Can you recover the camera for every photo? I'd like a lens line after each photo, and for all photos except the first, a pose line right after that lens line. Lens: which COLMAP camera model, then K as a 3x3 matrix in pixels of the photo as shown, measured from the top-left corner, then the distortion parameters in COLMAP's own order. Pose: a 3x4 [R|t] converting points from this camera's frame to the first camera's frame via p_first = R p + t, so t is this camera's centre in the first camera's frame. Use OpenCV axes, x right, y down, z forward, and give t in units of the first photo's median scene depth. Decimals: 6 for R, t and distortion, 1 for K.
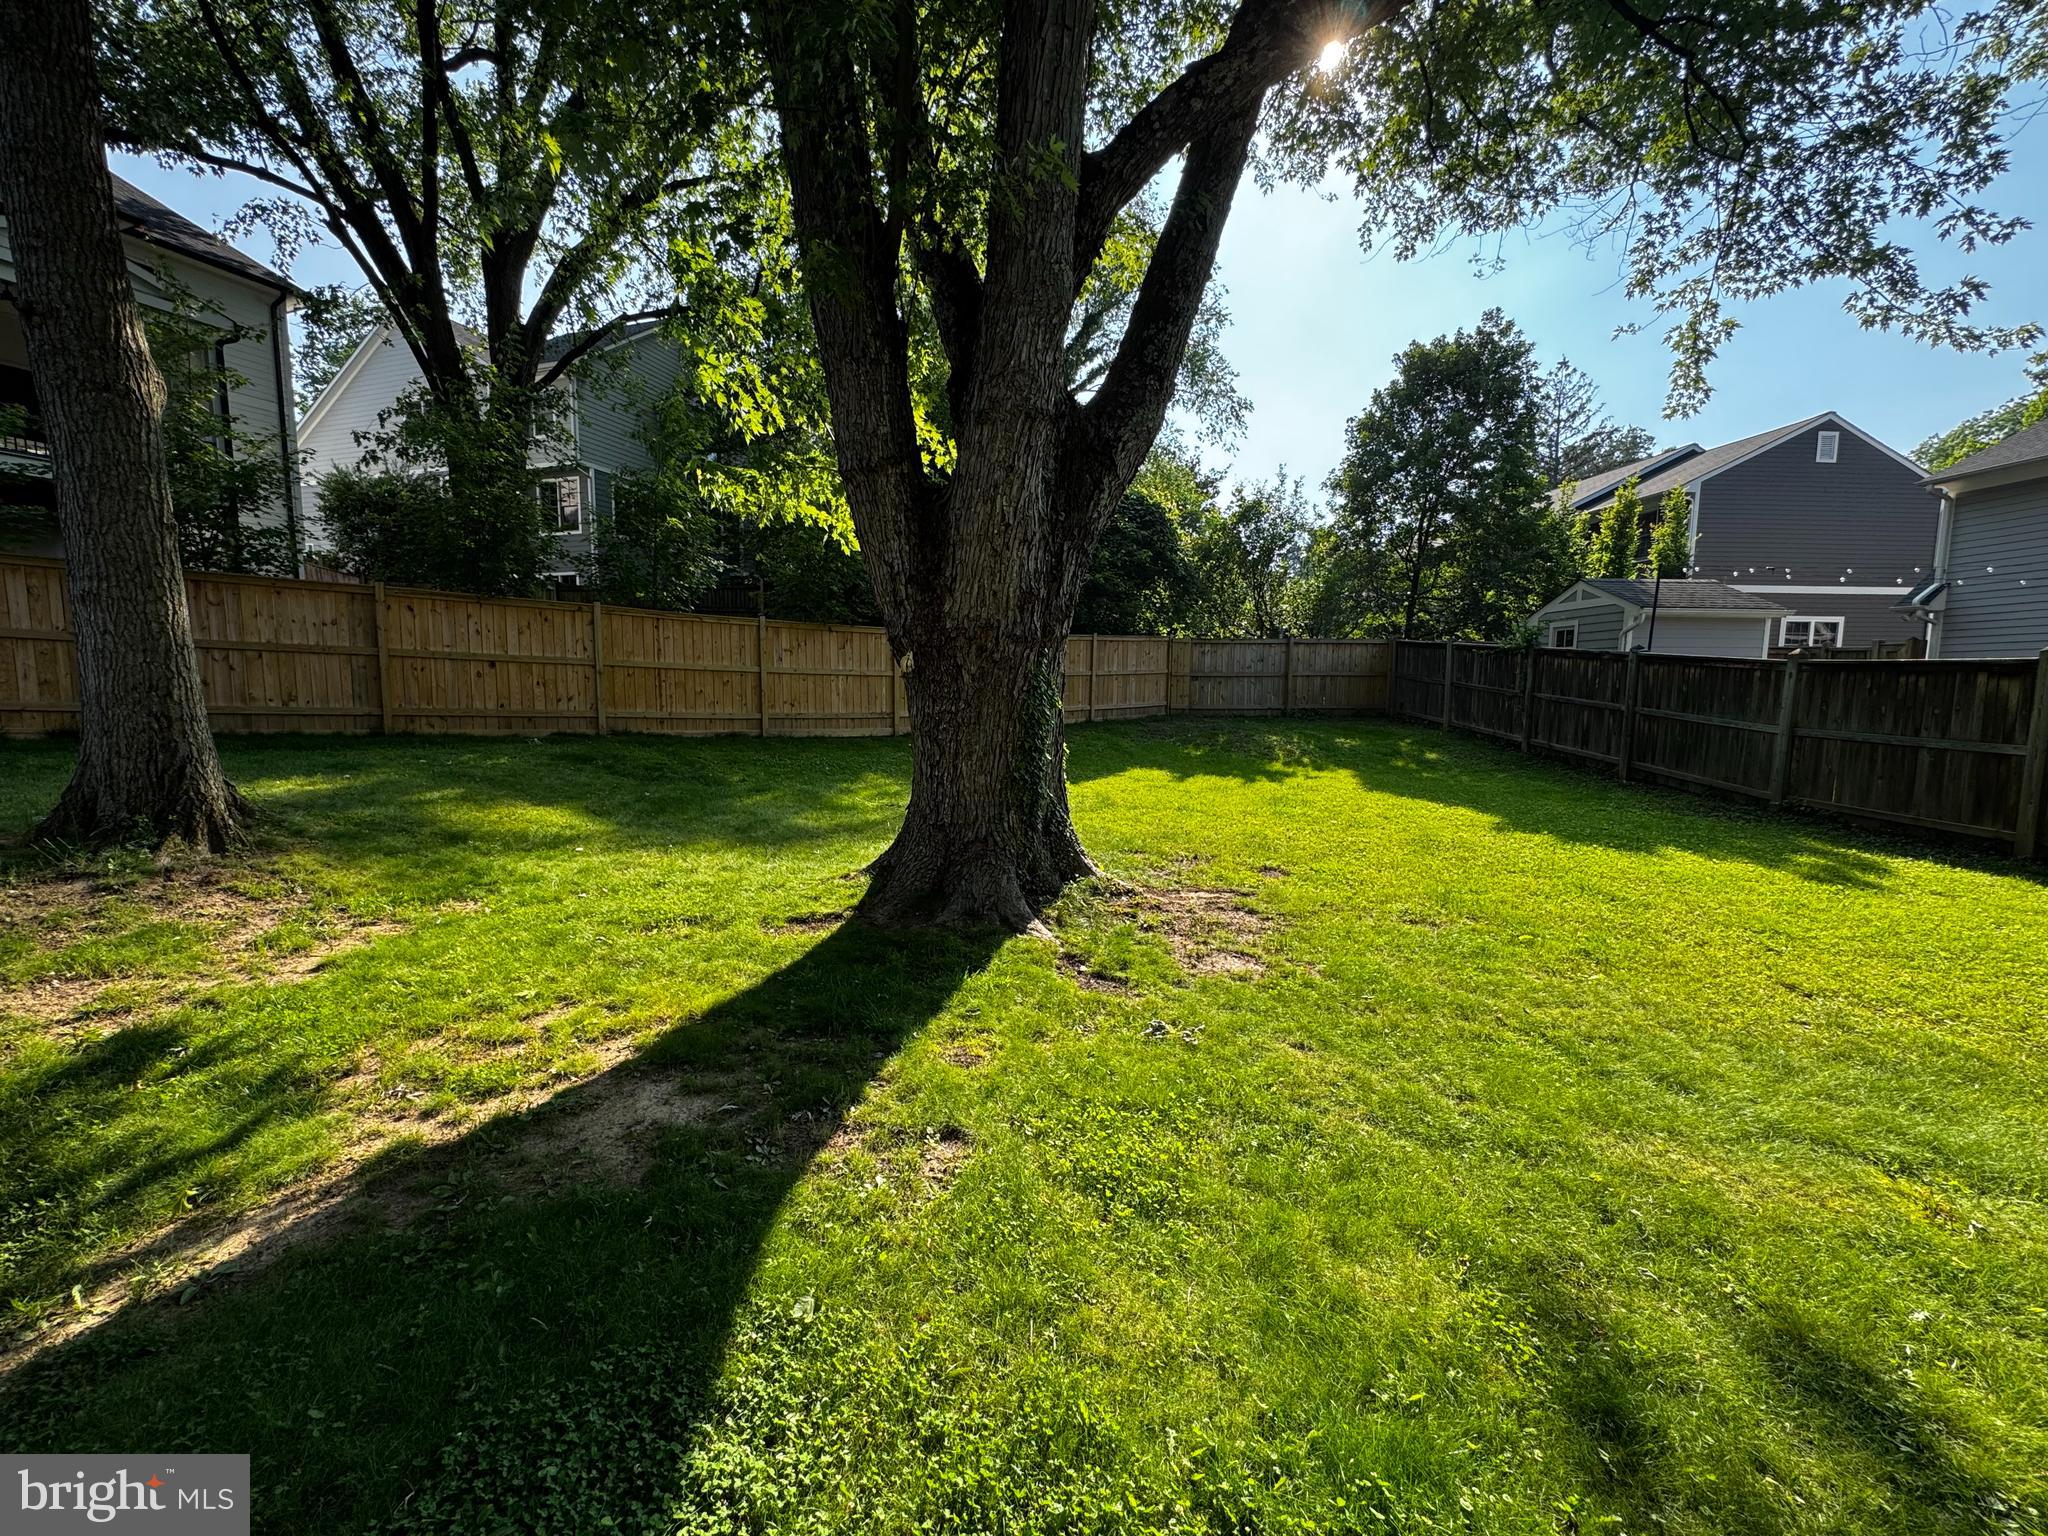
lens RADIAL K [[814.9, 0, 1016.7], [0, 814.9, 767.9], [0, 0, 1]] dist [-0.003846, 0.000848]
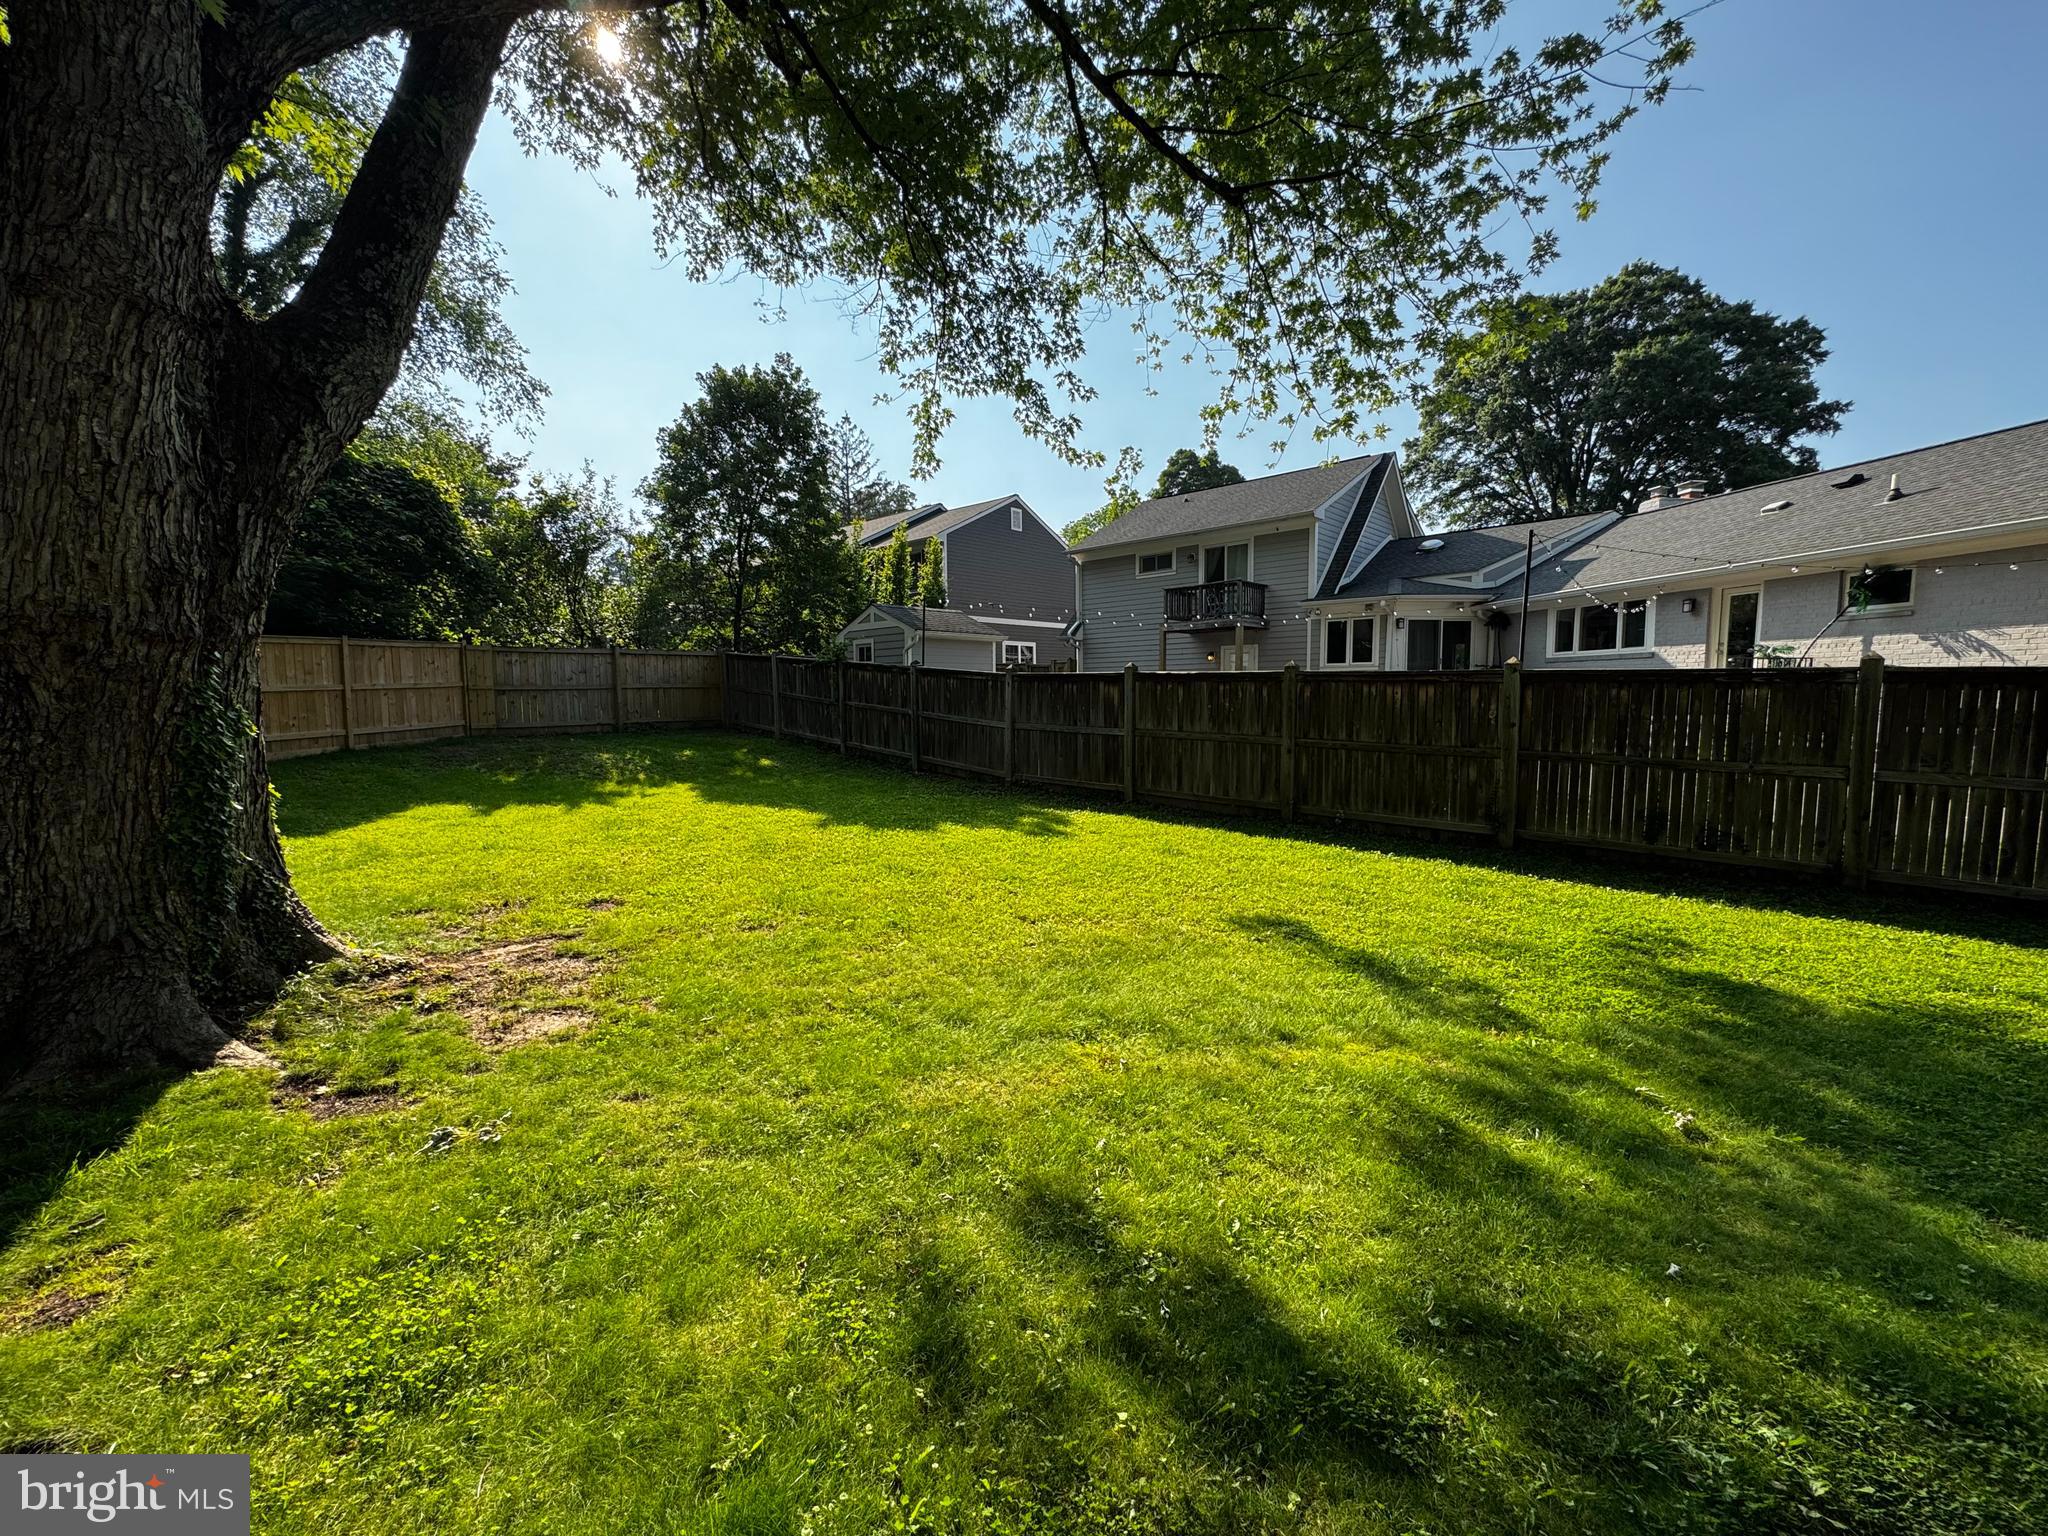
lens RADIAL K [[814.9, 0, 1017.1], [0, 814.9, 766.0], [0, 0, 1]] dist [-0.003846, 0.000848]
pose [[0.723720, -0.074676, 0.686041, 0.037045], [0.086548, 0.996101, 0.017125, -0.001374], [-0.684645, 0.046982, 0.727361, 0.020348]]
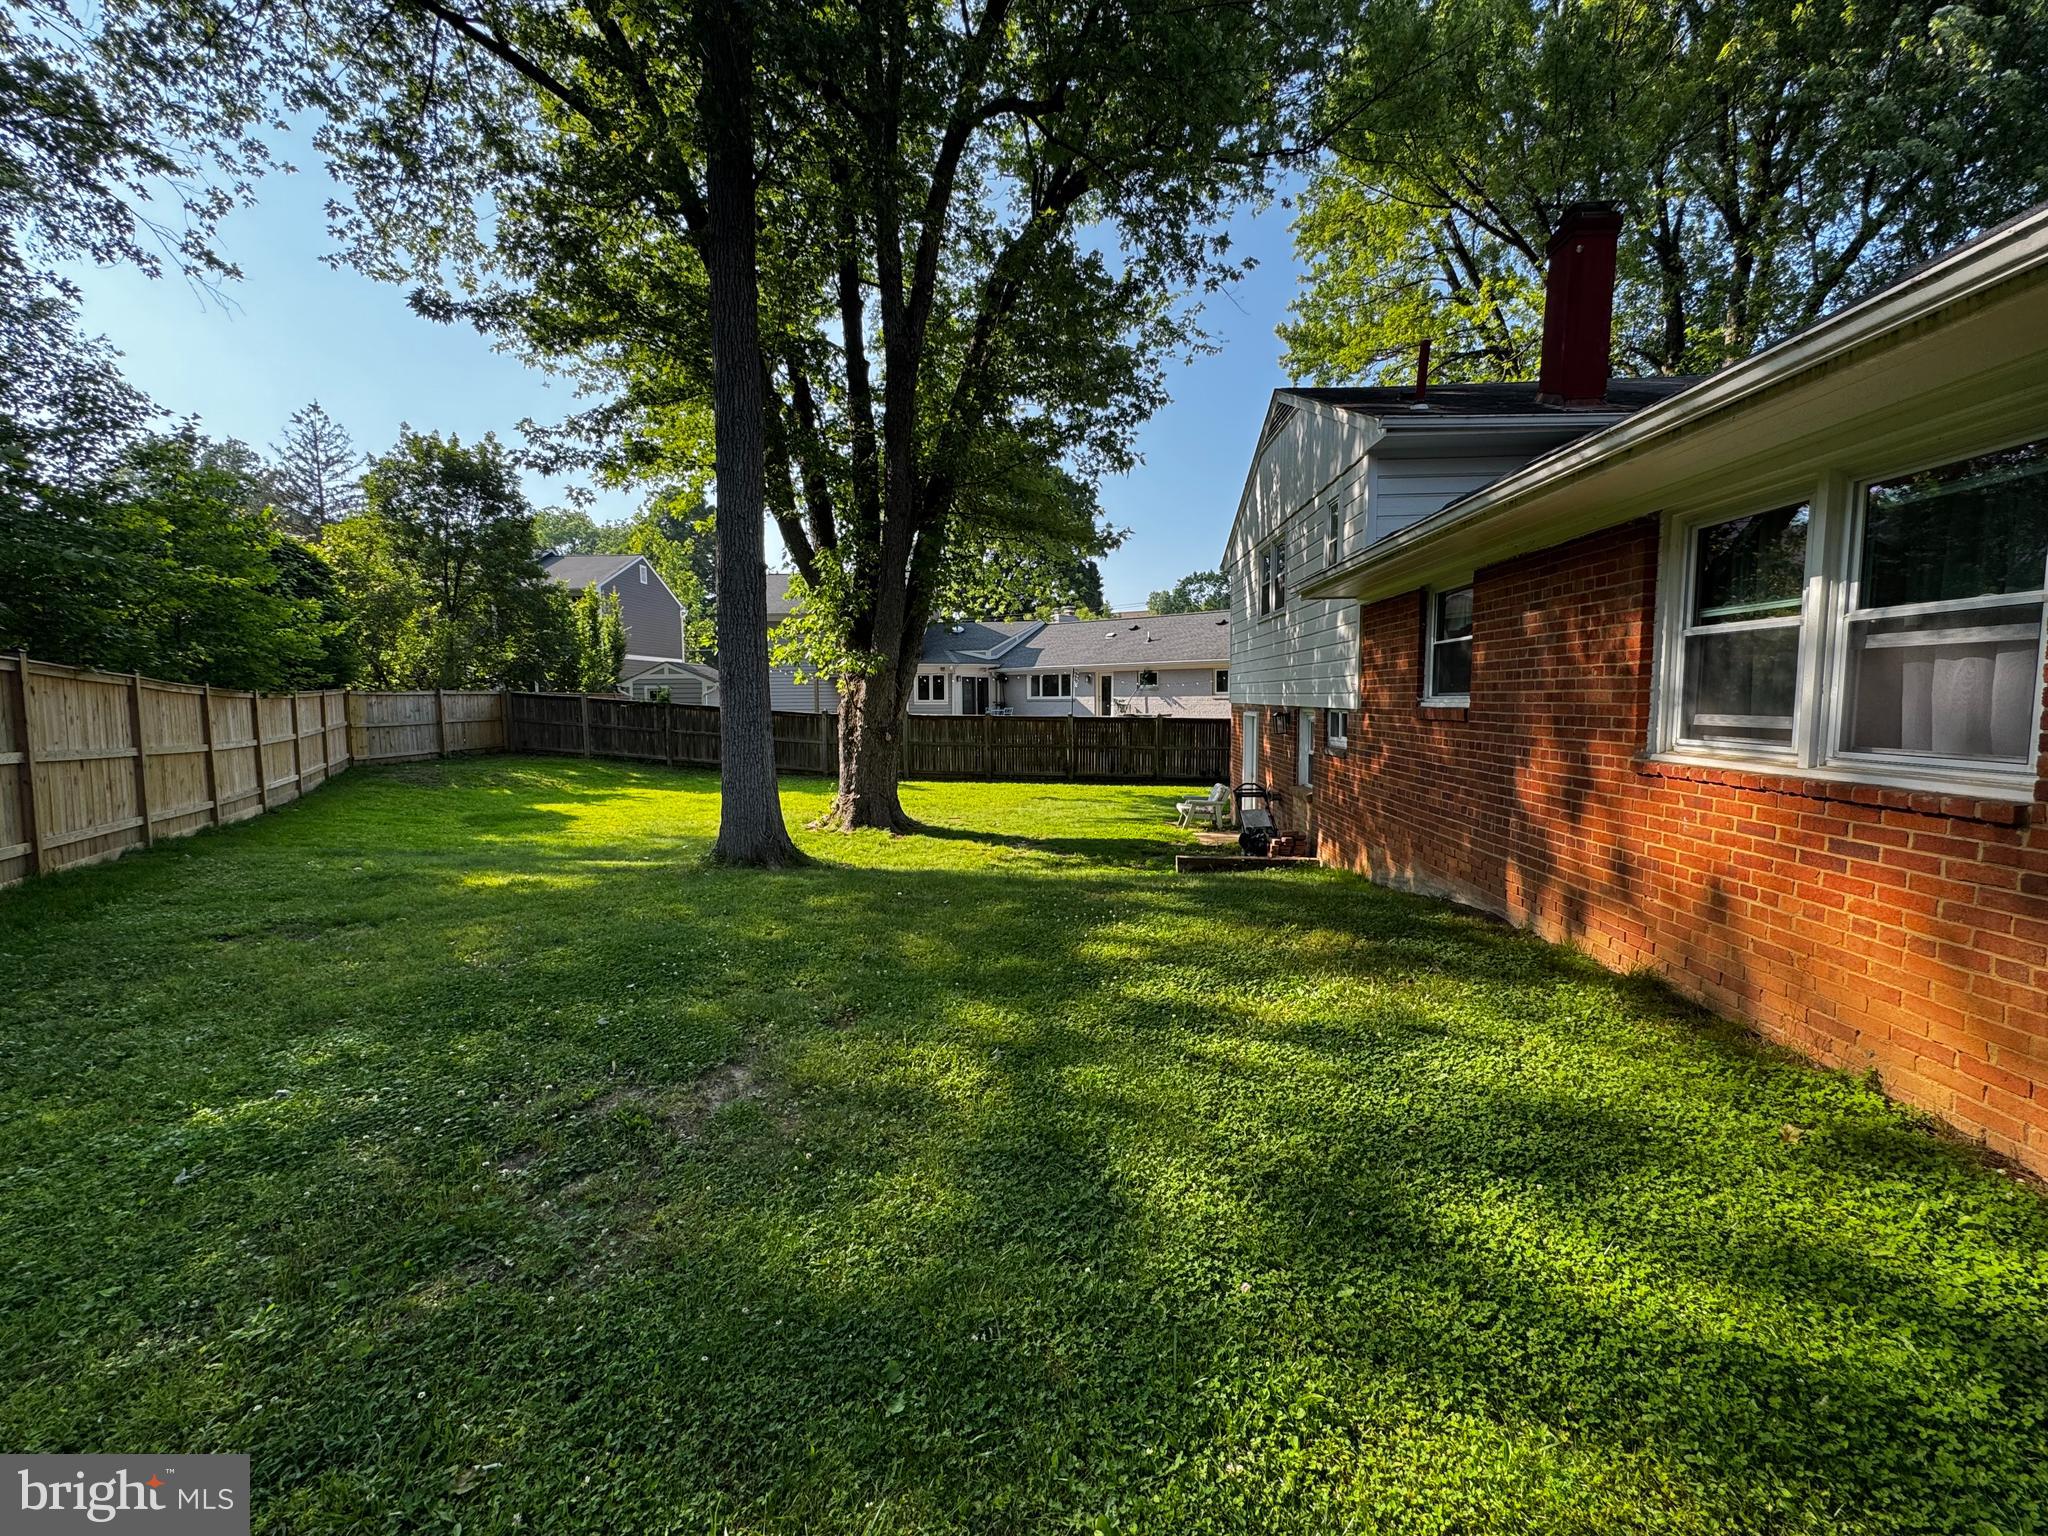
lens RADIAL K [[814.9, 0, 1026.9], [0, 814.9, 763.7], [0, 0, 1]] dist [-0.003846, 0.000848]
pose [[0.107049, -0.088325, 0.990323, -0.421693], [0.112864, 0.990687, 0.076158, -0.033526], [-0.987827, 0.103619, 0.116020, 0.059345]]
